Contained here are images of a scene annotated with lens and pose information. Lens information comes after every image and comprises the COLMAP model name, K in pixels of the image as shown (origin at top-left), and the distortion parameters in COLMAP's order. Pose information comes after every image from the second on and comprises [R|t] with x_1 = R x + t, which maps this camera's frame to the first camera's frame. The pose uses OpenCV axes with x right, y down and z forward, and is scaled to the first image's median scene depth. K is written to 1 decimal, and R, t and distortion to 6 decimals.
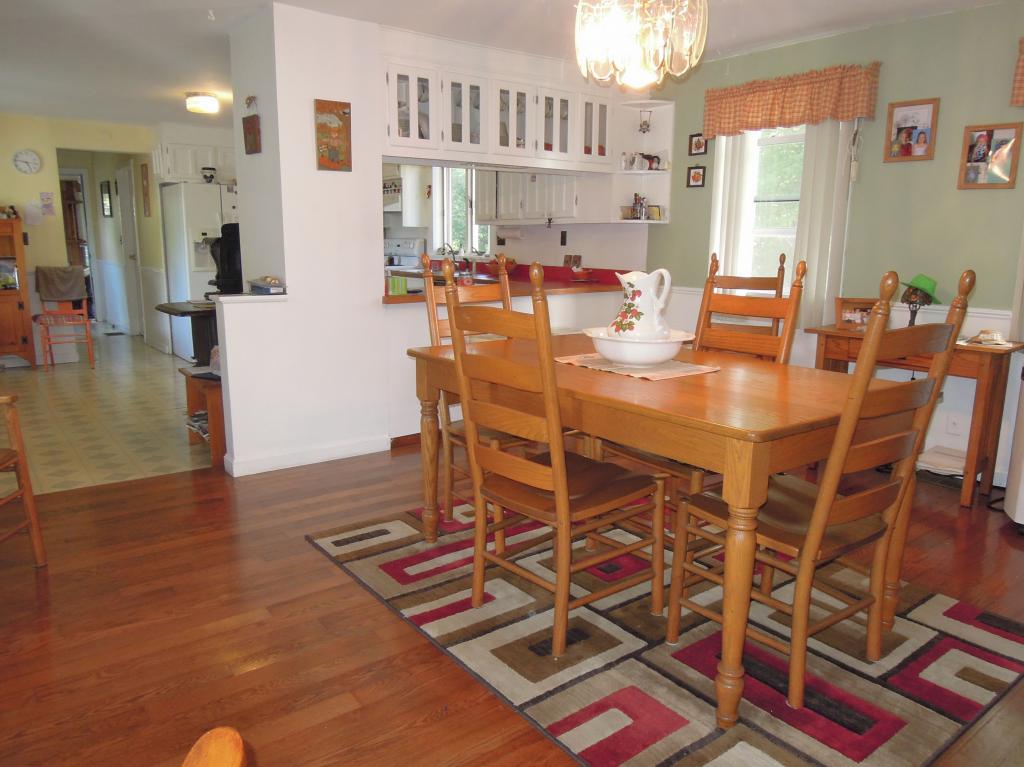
lens RADIAL K [[740.3, 0, 519.8], [0, 740.3, 385.3], [0, 0, 1]] dist [-0.028557, 0.004198]
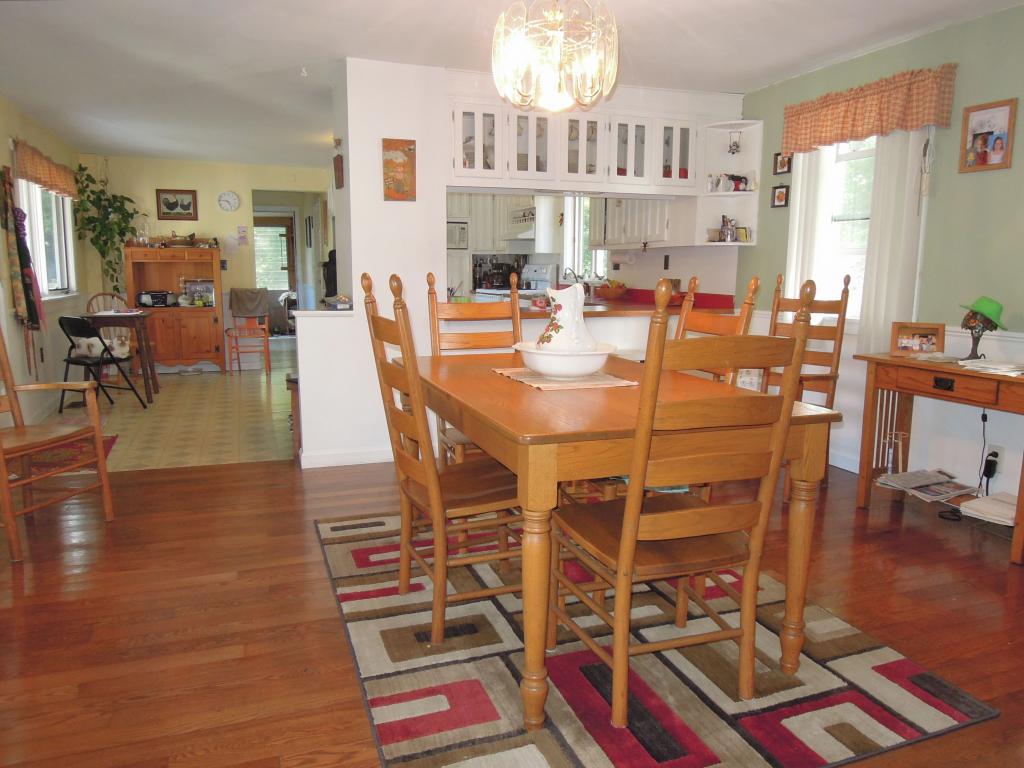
lens RADIAL K [[732.6, 0, 517.5], [0, 732.6, 383.7], [0, 0, 1]] dist [-0.024928, -0.001339]
pose [[0.955058, 0.042149, -0.293408, 0.238143], [-0.053676, 0.998066, -0.031342, 0.009840], [0.291520, 0.045682, 0.955473, 0.006249]]
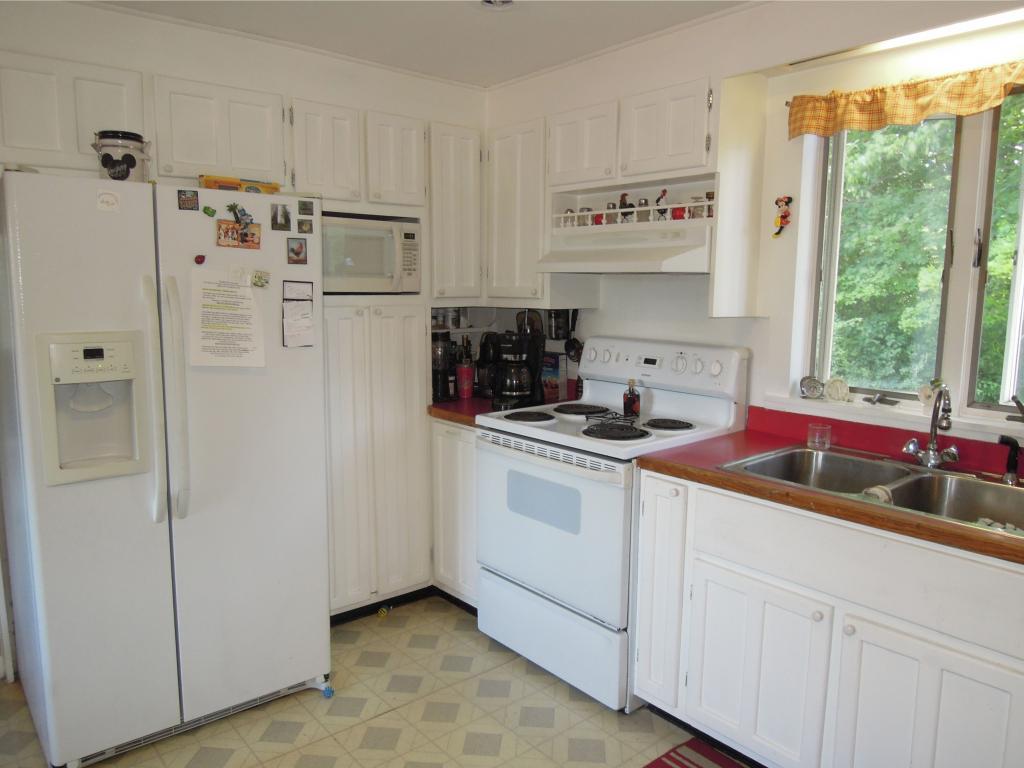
lens RADIAL K [[740.3, 0, 519.8], [0, 740.3, 385.8], [0, 0, 1]] dist [-0.028557, 0.004198]
pose [[0.998726, -0.001591, 0.050437, -0.473327], [0.004507, 0.998321, -0.057749, -0.297429], [-0.050261, 0.057903, 0.997056, 1.211523]]
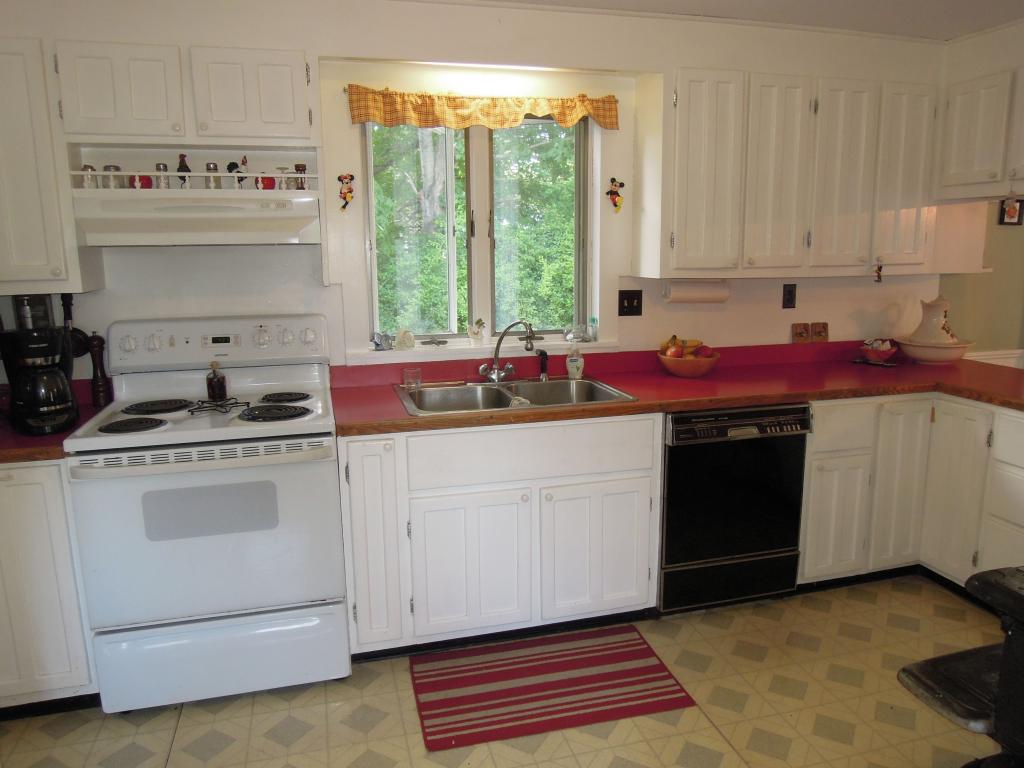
lens RADIAL K [[740.3, 0, 519.8], [0, 740.3, 385.8], [0, 0, 1]] dist [-0.028557, 0.004198]
pose [[0.364842, -0.178077, 0.913881, -0.834970], [0.193113, 0.974668, 0.112826, -0.345435], [-0.910822, 0.135318, 0.389989, 1.422444]]
